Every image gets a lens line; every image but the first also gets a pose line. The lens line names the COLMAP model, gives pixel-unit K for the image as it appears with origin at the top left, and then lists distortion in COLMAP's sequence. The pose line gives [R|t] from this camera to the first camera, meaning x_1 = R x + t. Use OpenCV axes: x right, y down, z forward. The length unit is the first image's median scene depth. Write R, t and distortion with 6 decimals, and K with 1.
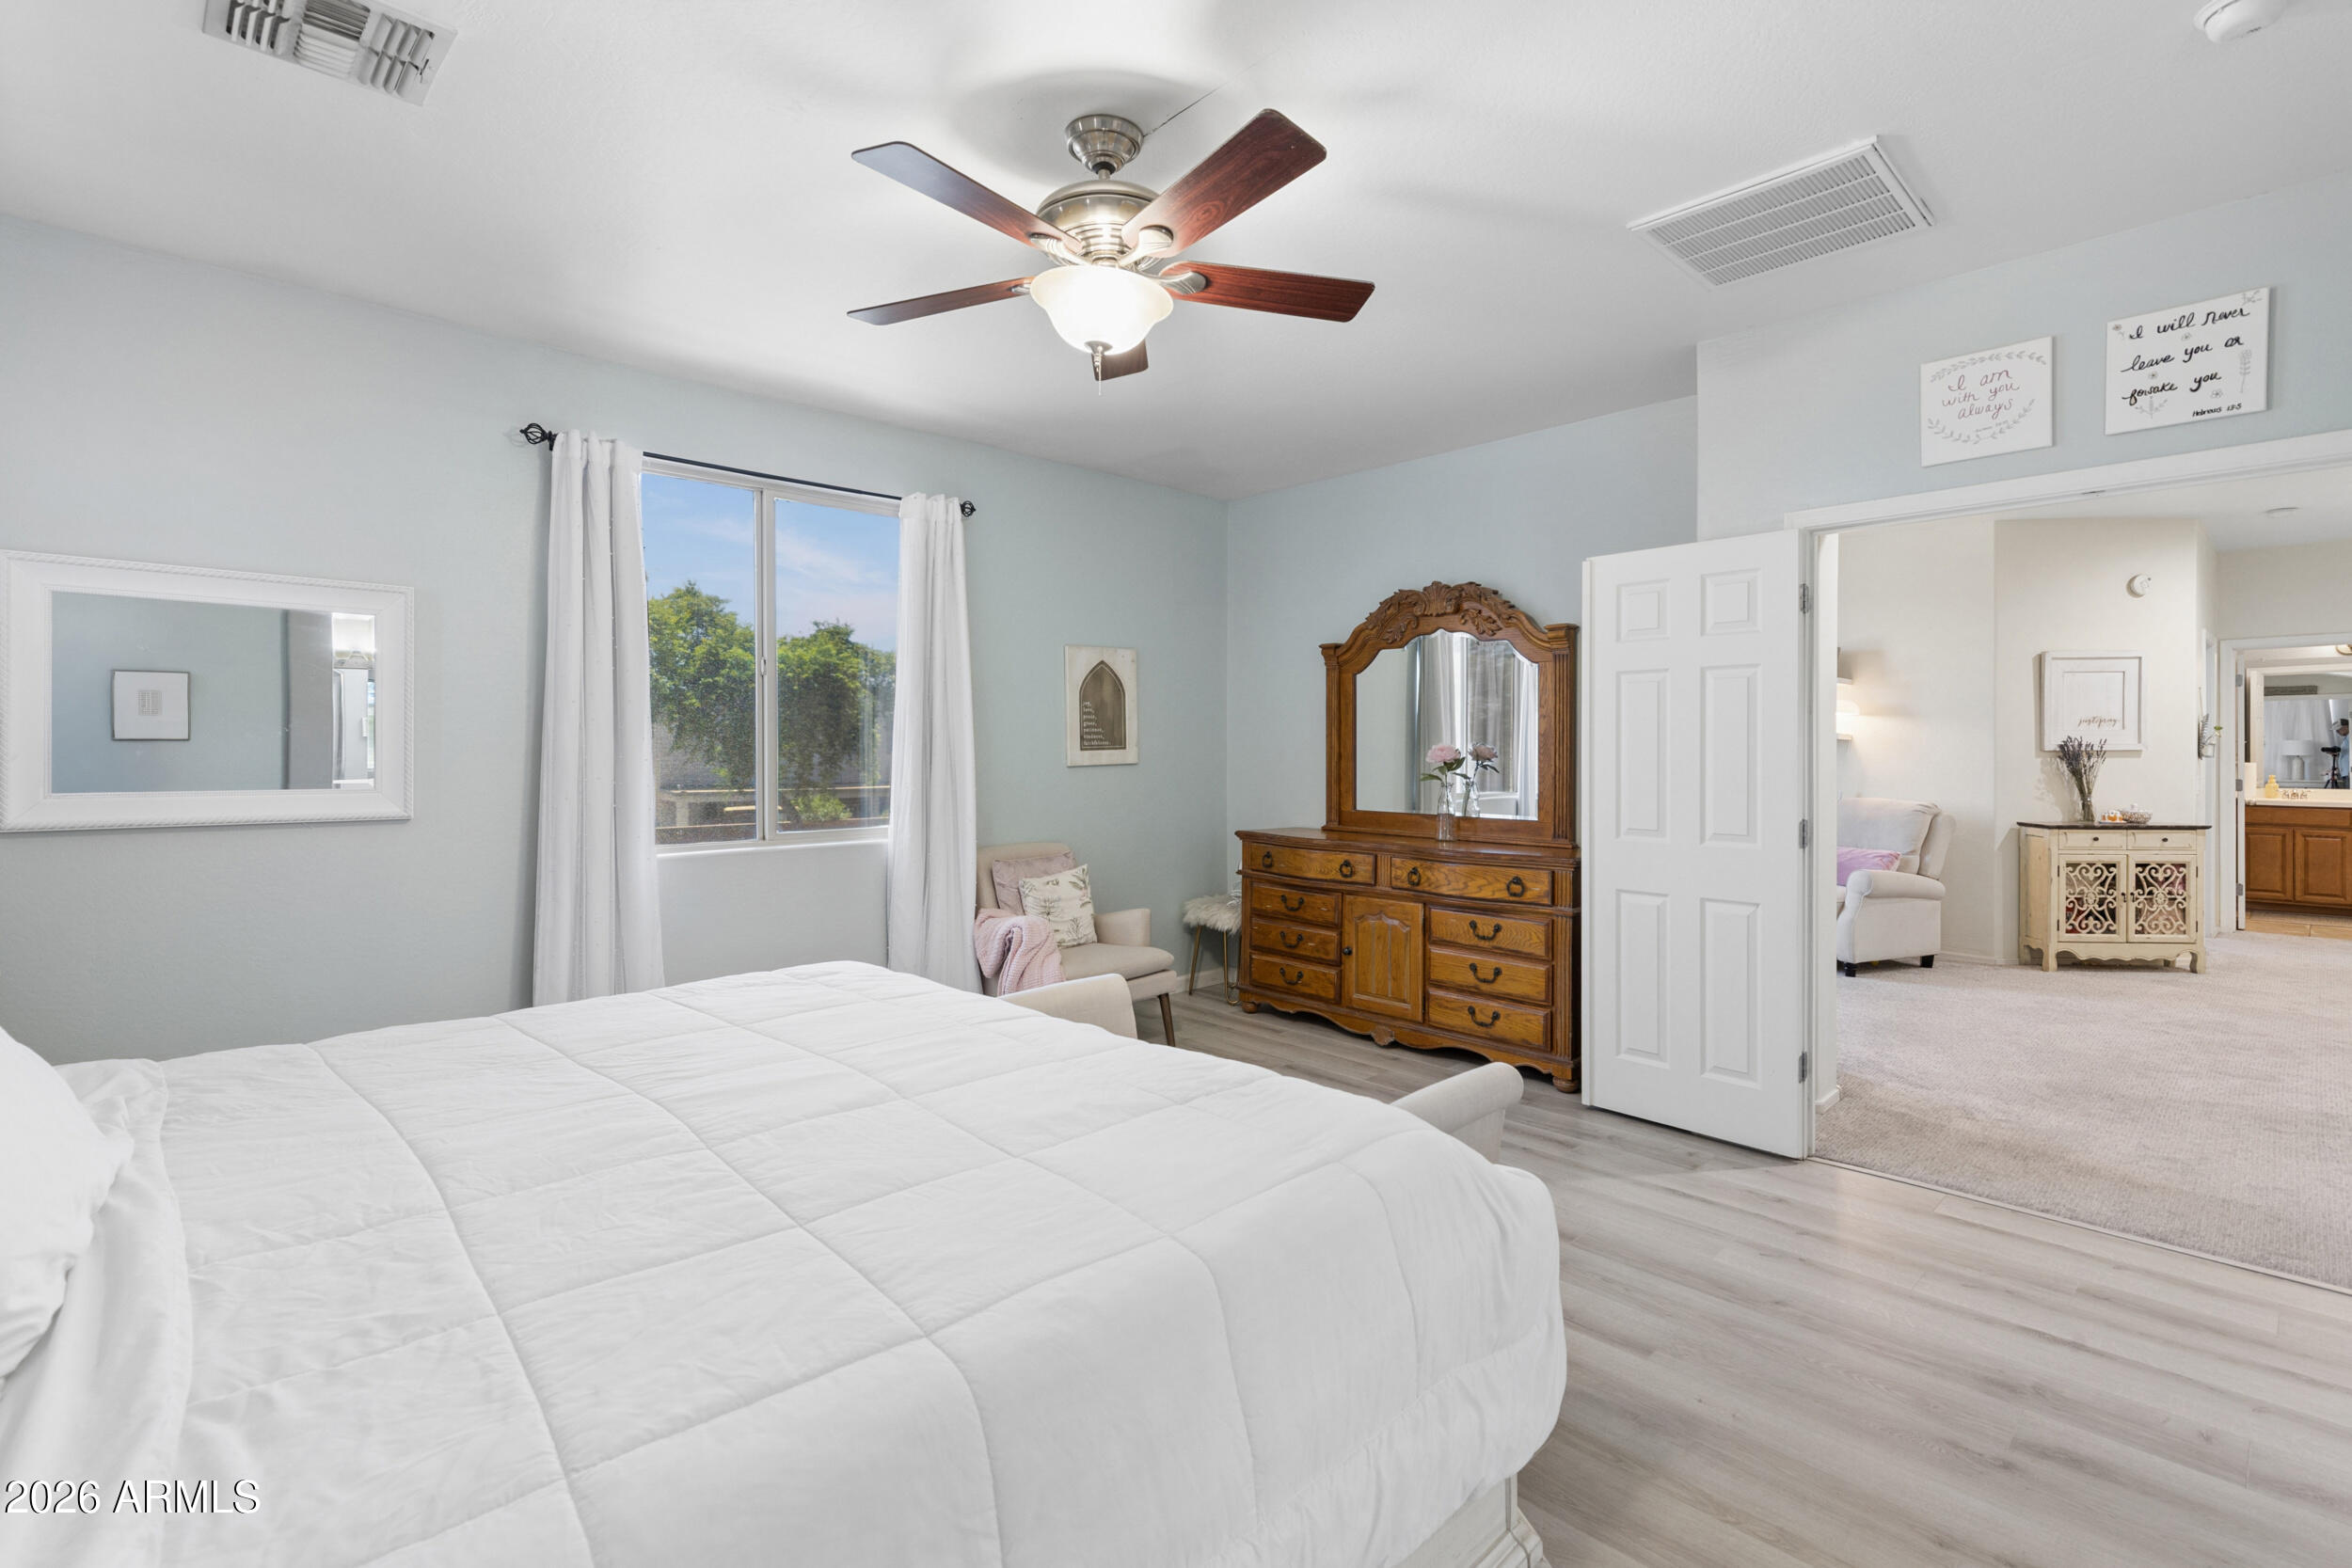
lens RADIAL K [[1079.3, 0, 1162.0], [0, 1079.3, 743.0], [0, 0, 1]] dist [0.002070, -0.000085]
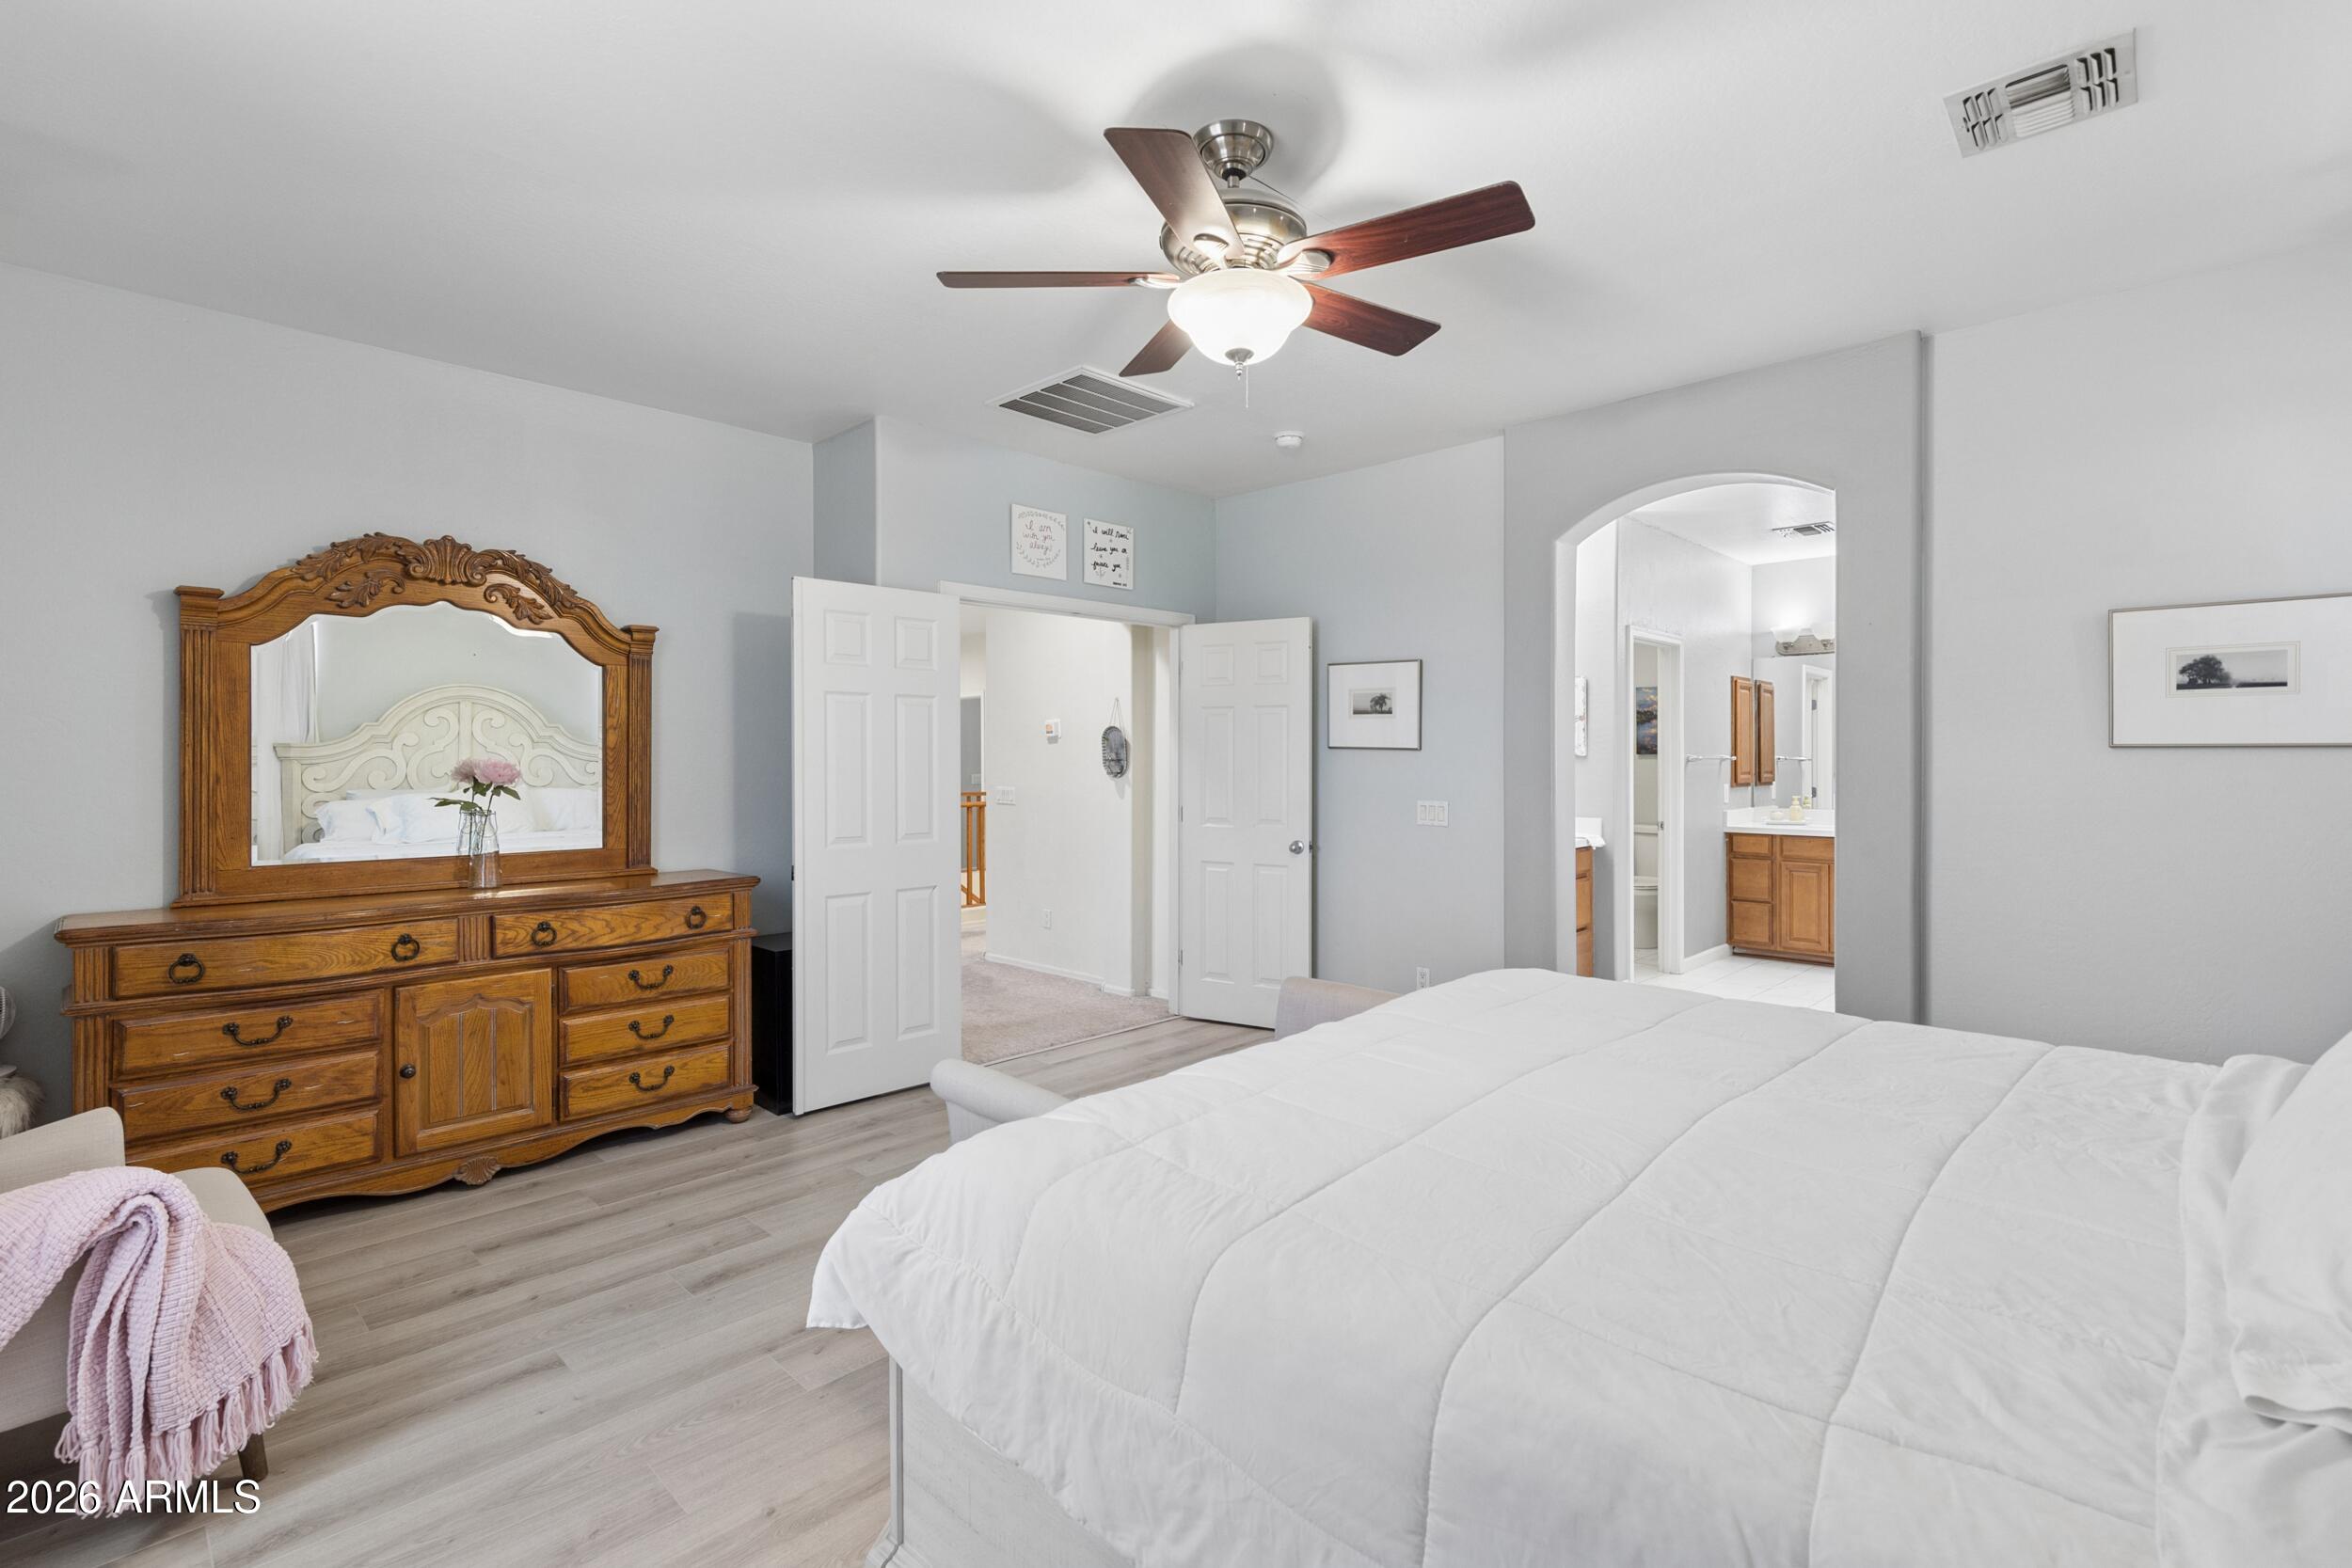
lens RADIAL K [[1093.4, 0, 1180.2], [0, 1093.4, 742.9], [0, 0, 1]] dist [0.004345, 0.000106]
pose [[-0.063866, 0.013423, 0.997868, -0.574970], [-0.003602, 0.999900, -0.013681, -0.001581], [-0.997952, -0.004468, -0.063812, 0.616440]]
